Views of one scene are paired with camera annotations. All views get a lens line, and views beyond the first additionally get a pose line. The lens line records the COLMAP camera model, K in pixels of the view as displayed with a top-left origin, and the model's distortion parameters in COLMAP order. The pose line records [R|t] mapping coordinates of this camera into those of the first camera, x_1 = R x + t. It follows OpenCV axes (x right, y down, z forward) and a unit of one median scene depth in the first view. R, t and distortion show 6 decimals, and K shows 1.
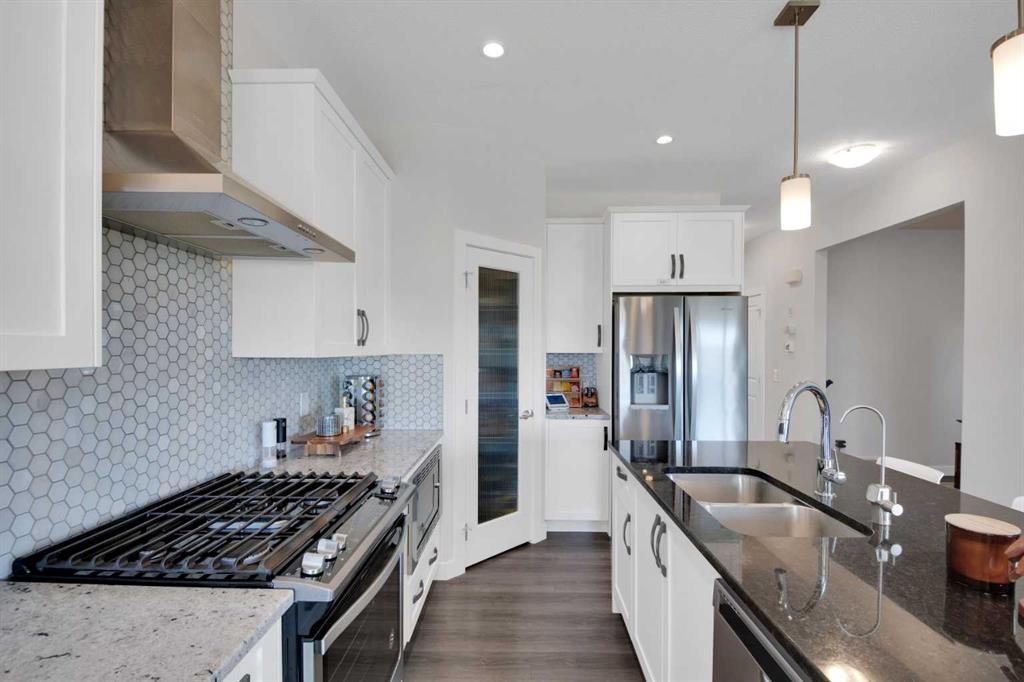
lens RADIAL K [[461.2, 0, 513.9], [0, 461.2, 345.0], [0, 0, 1]] dist [0.013230, -0.019574]
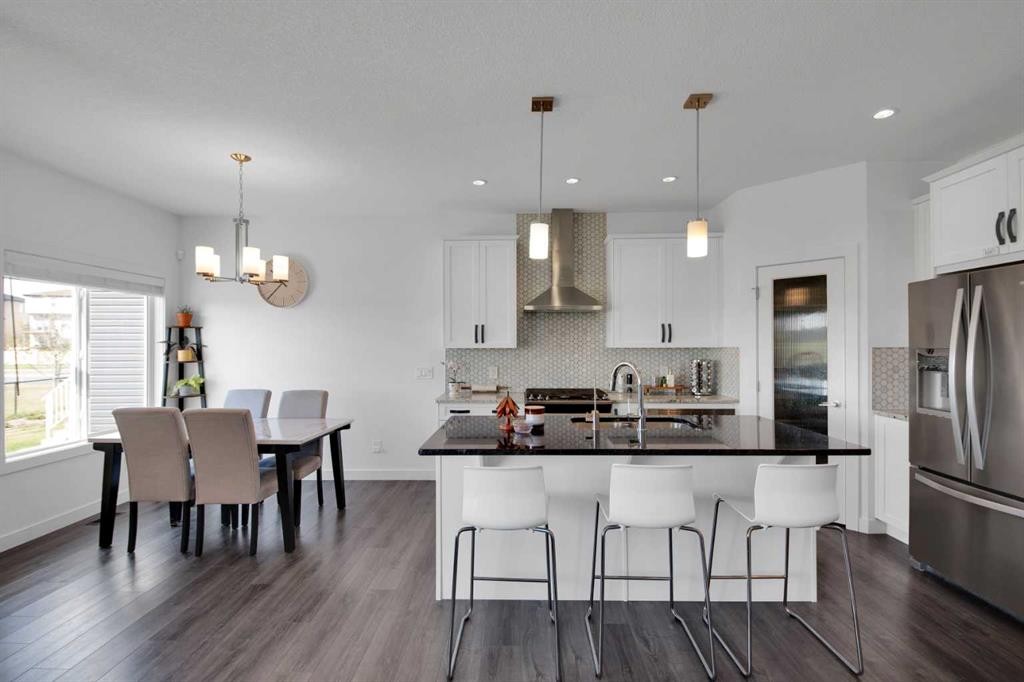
lens RADIAL K [[461.2, 0, 513.9], [0, 461.2, 345.0], [0, 0, 1]] dist [0.013230, -0.019574]
pose [[0.010421, -0.000485, -0.999946, 1.936173], [0.011351, 0.999936, -0.000366, 0.007342], [0.999881, -0.011346, 0.010426, 0.421708]]
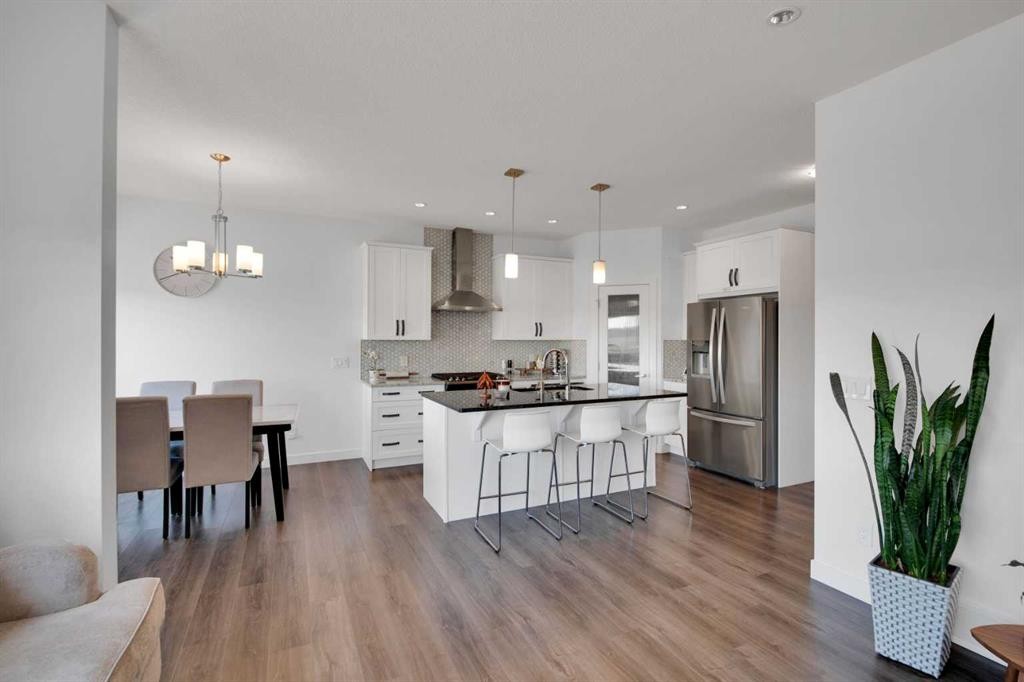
lens RADIAL K [[459.4, 0, 512.0], [0, 459.4, 341.0], [0, 0, 1]] dist [0.000128, -0.000071]
pose [[0.458949, 0.005259, -0.888447, 2.334543], [0.005015, 0.999951, 0.008509, 0.007279], [0.888449, -0.008361, 0.458900, -0.395815]]
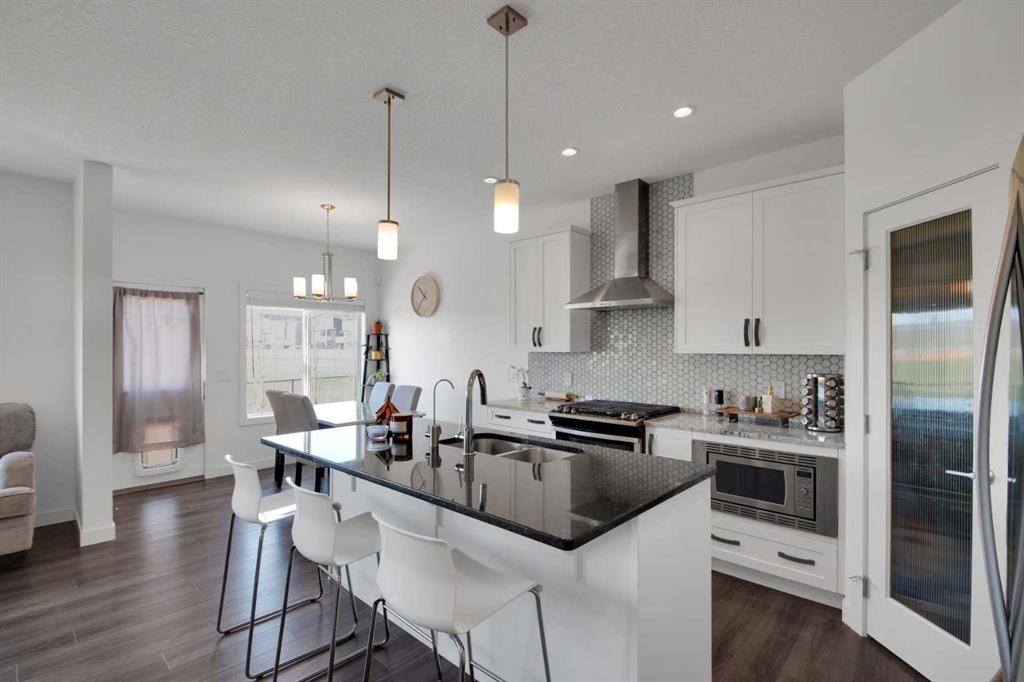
lens RADIAL K [[461.2, 0, 513.9], [0, 461.2, 345.0], [0, 0, 1]] dist [0.013230, -0.019574]
pose [[-0.647782, -0.005879, -0.761803, 1.340685], [0.005015, 0.999916, -0.011981, 0.012605], [0.761809, -0.011582, -0.647698, 1.619486]]
